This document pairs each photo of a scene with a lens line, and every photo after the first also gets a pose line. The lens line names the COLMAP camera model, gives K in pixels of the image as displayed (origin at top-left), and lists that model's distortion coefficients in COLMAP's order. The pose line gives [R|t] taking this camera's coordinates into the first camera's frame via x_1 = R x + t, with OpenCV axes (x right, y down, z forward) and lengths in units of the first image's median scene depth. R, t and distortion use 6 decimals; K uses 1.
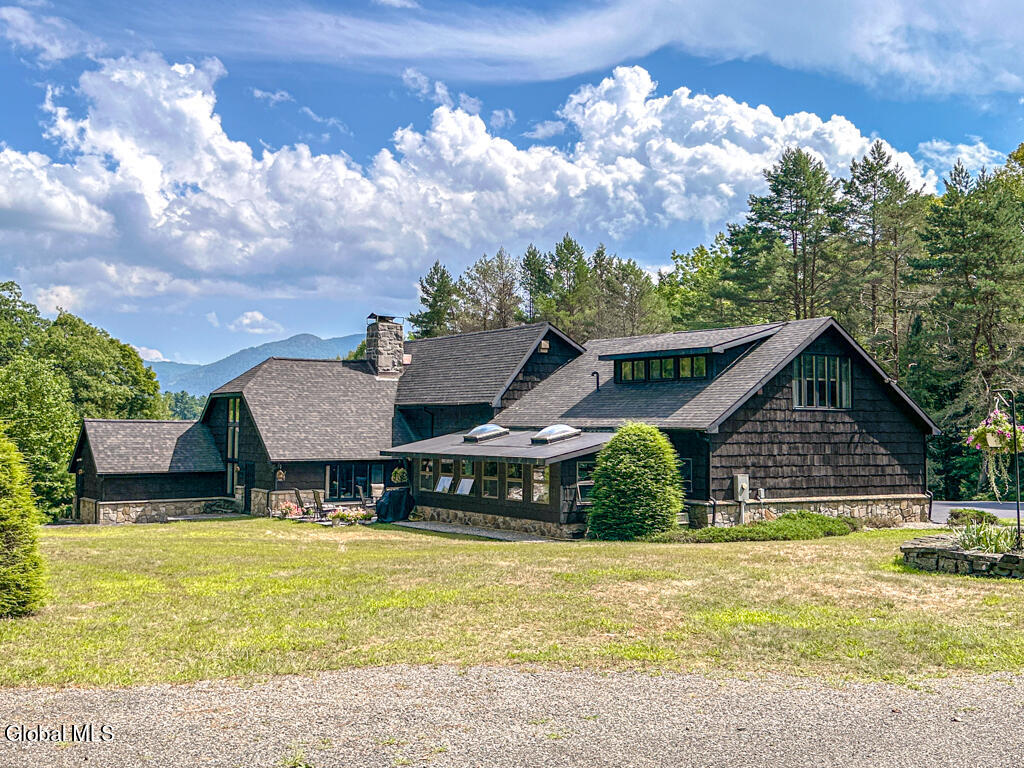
lens RADIAL K [[1126.5, 0, 512.0], [0, 1126.5, 384.0], [0, 0, 1]] dist [0.071664, 0.001266]
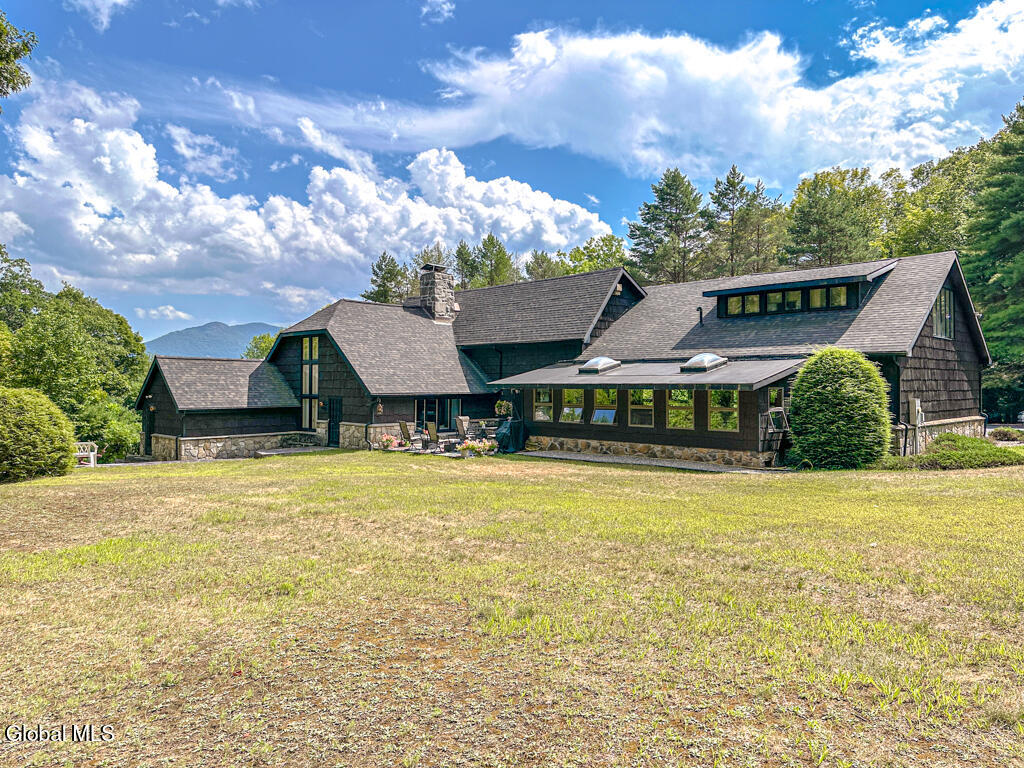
lens RADIAL K [[740.0, 0, 539.7], [0, 740.0, 383.5], [0, 0, 1]] dist [0.096543, -0.116562]
pose [[0.979324, -0.004688, 0.202245, -0.186858], [-0.003375, 0.999214, 0.039507, 0.029079], [-0.202271, -0.039373, 0.978538, 0.295993]]
